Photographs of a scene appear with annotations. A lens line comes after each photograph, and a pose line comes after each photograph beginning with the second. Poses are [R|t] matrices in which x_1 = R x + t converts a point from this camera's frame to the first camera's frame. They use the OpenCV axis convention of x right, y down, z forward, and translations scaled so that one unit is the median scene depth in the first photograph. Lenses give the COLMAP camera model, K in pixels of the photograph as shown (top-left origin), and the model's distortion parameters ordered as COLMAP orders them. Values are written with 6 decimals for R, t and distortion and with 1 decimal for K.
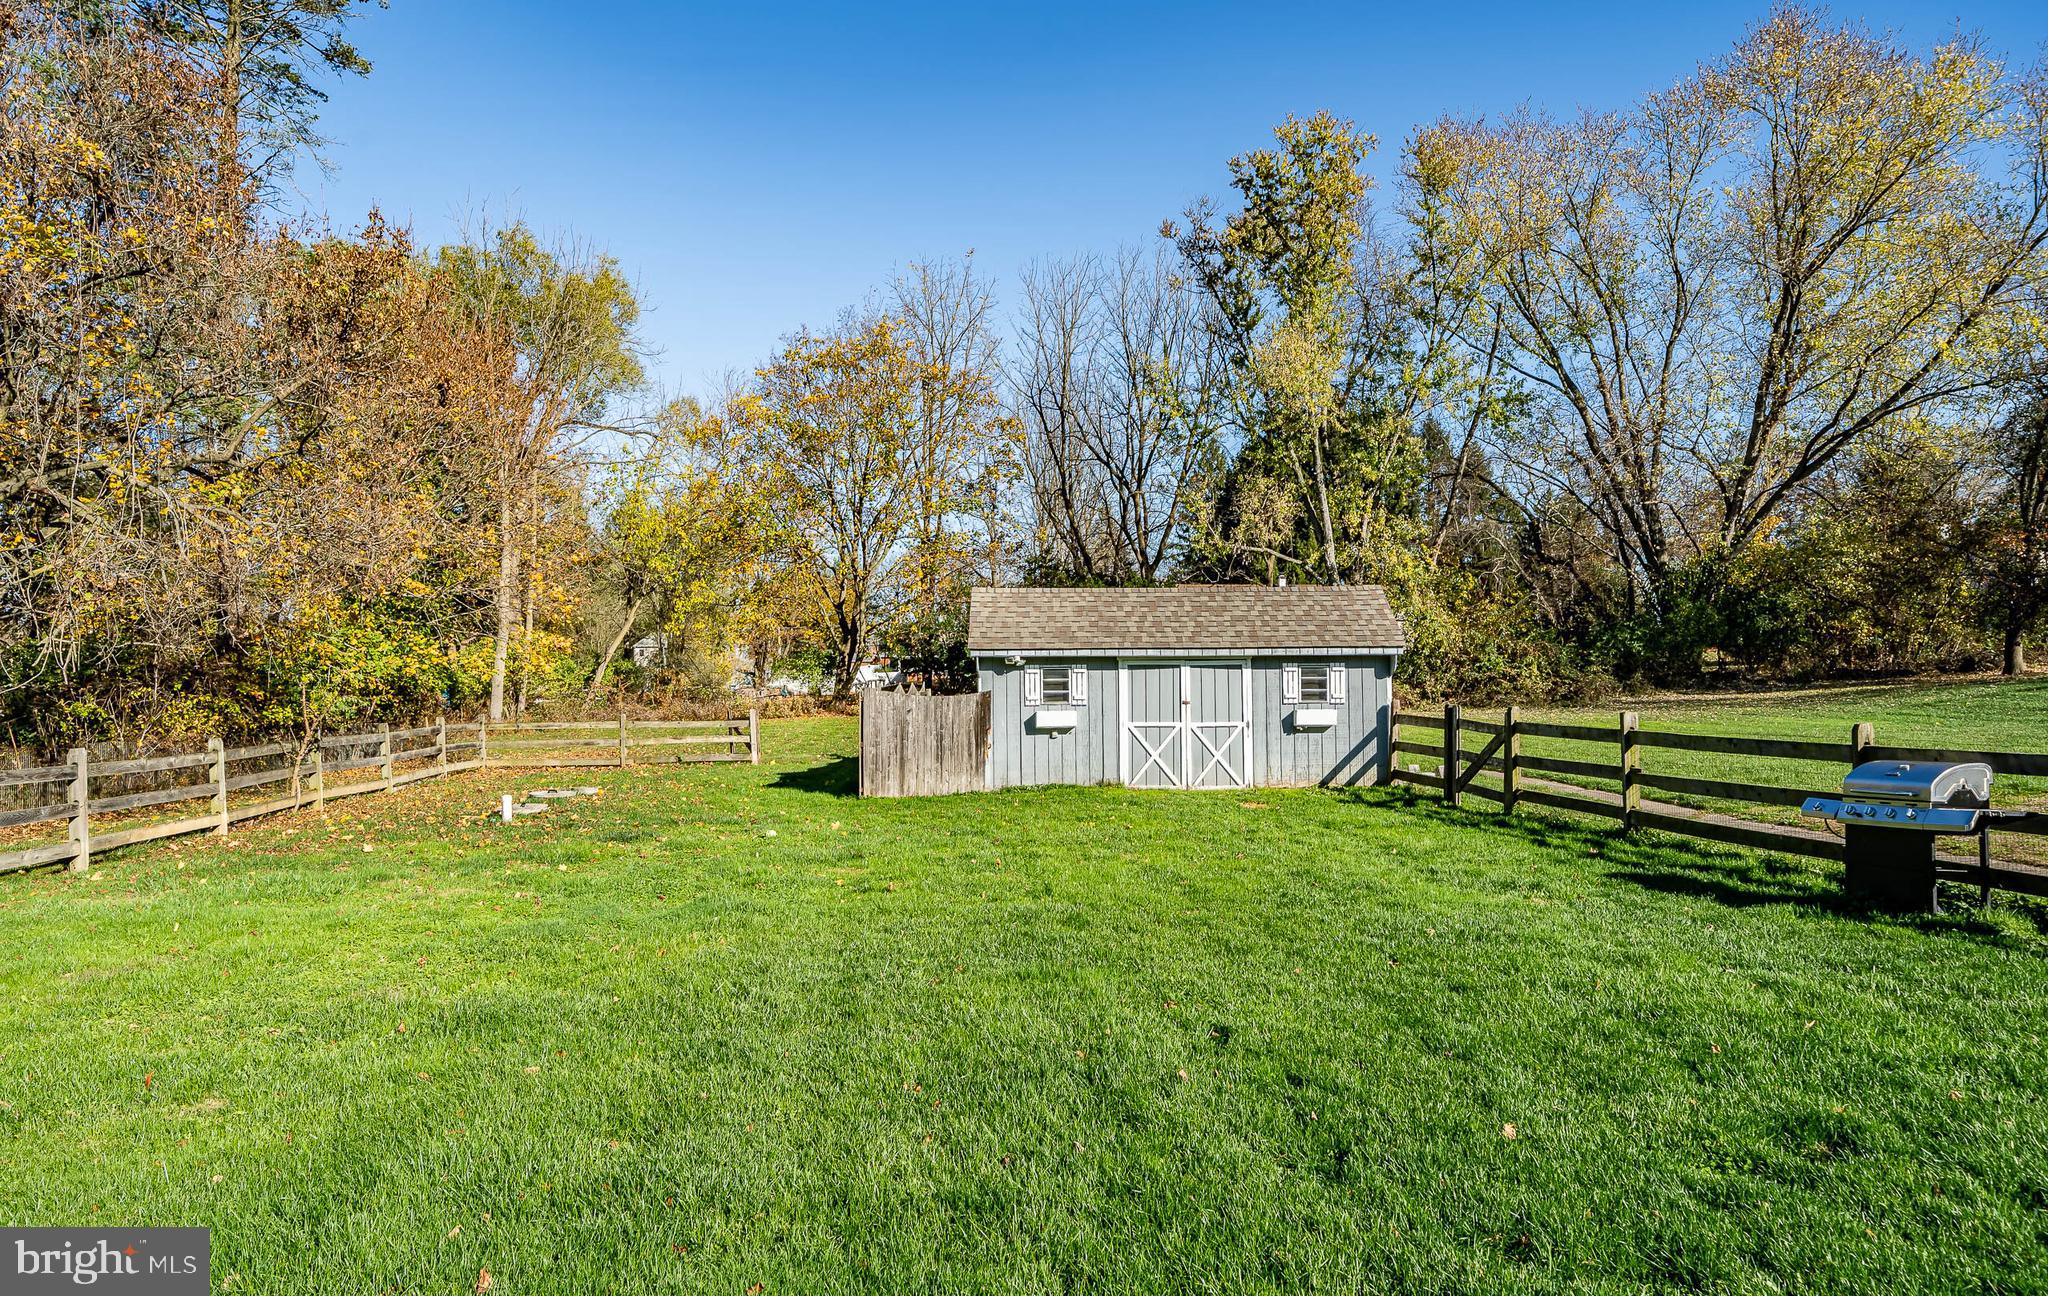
lens RADIAL K [[1273.2, 0, 1033.0], [0, 1273.2, 650.5], [0, 0, 1]] dist [-0.009554, 0.000300]
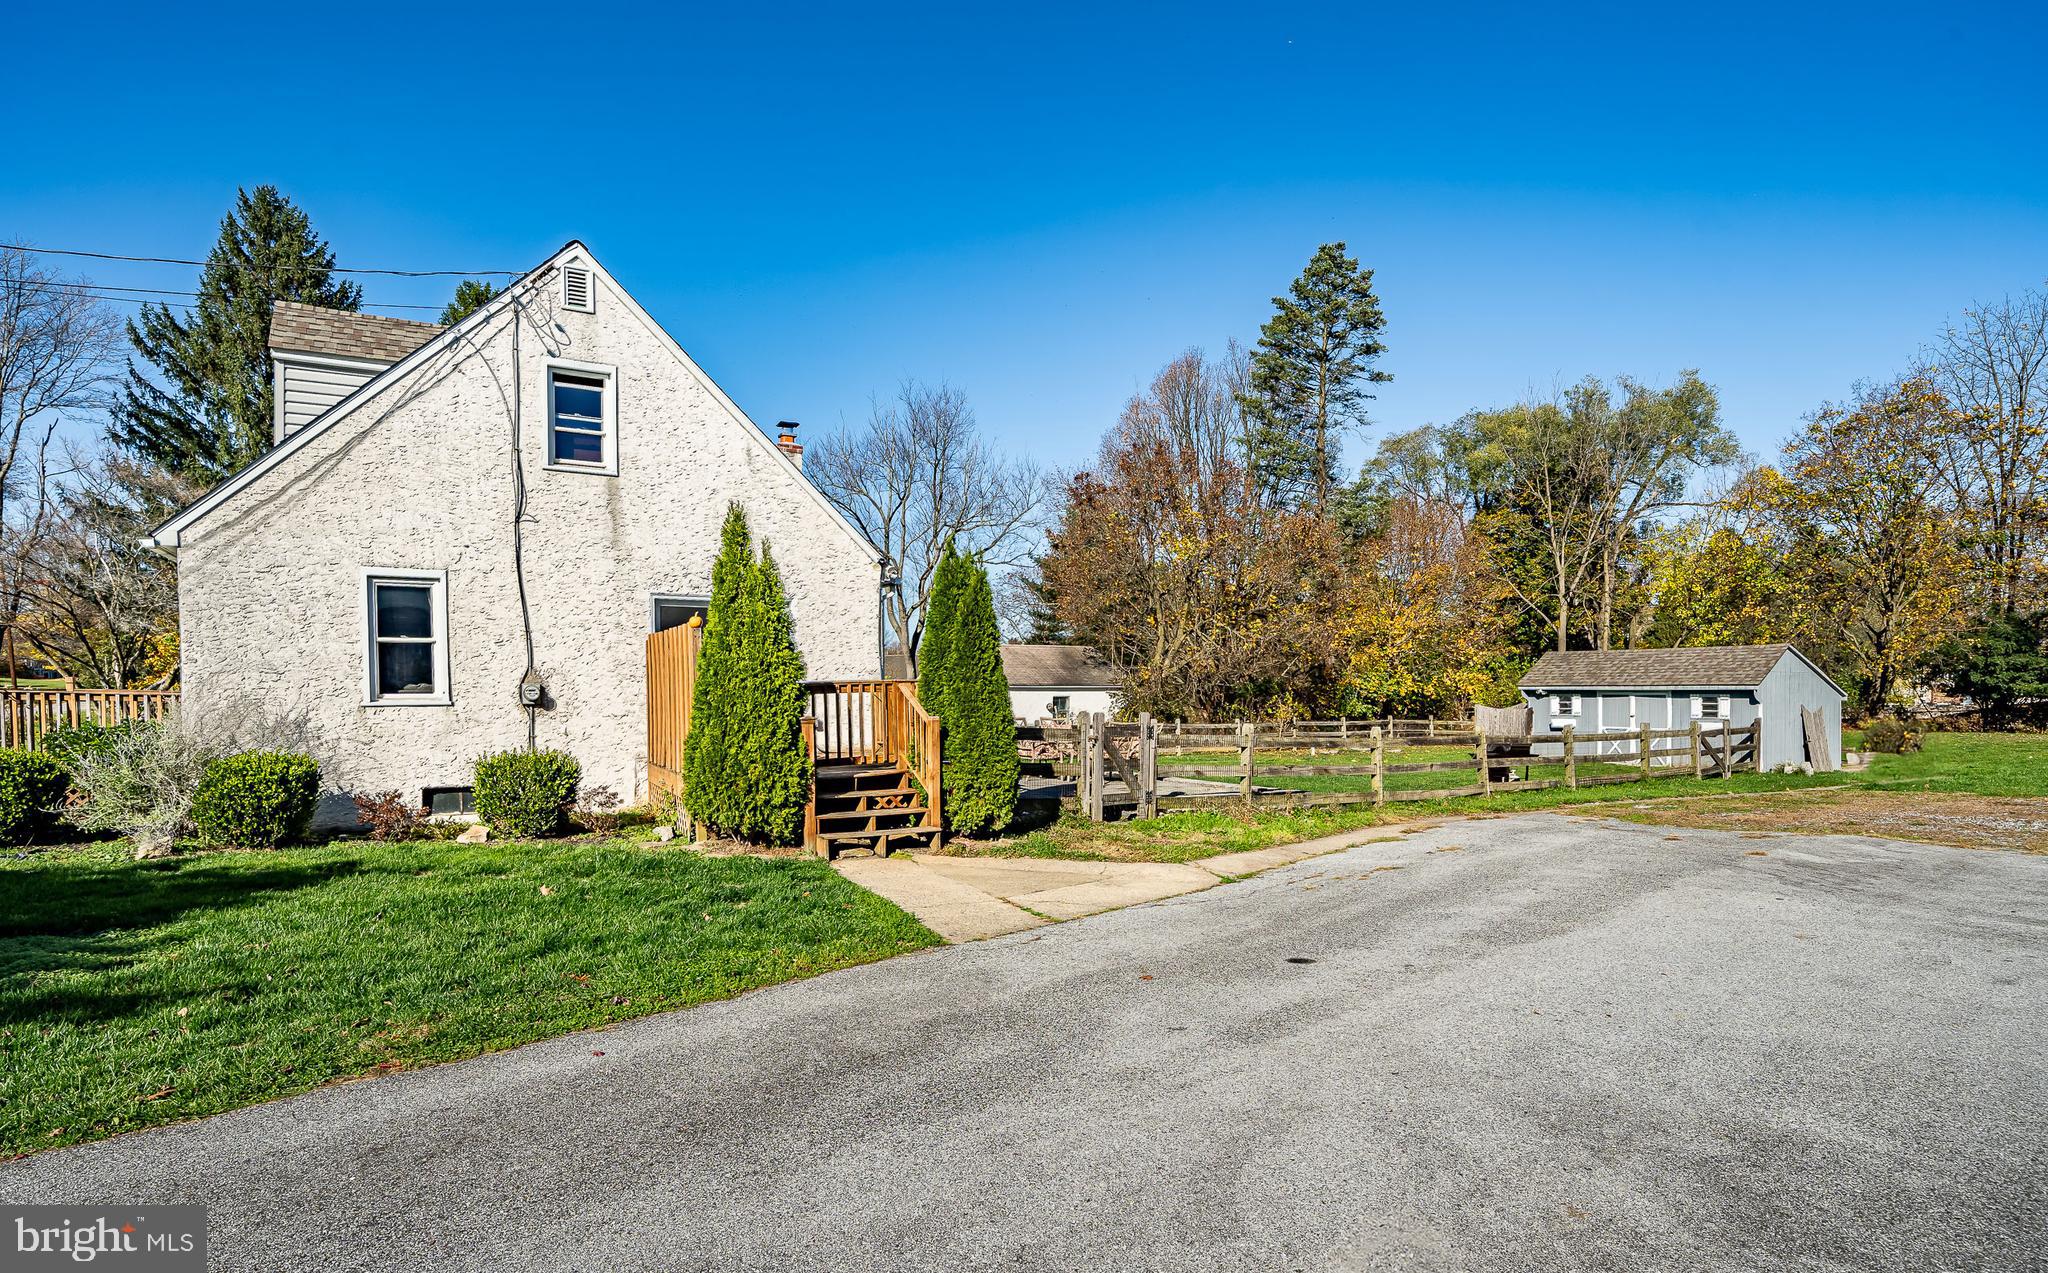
lens RADIAL K [[1069.5, 0, 1002.8], [0, 1069.5, 688.5], [0, 0, 1]] dist [0.005477, -0.003548]
pose [[0.467704, 0.005798, -0.883866, 1.018075], [0.012716, 0.999831, 0.013287, -0.028470], [0.883794, -0.017454, 0.467551, -0.457924]]
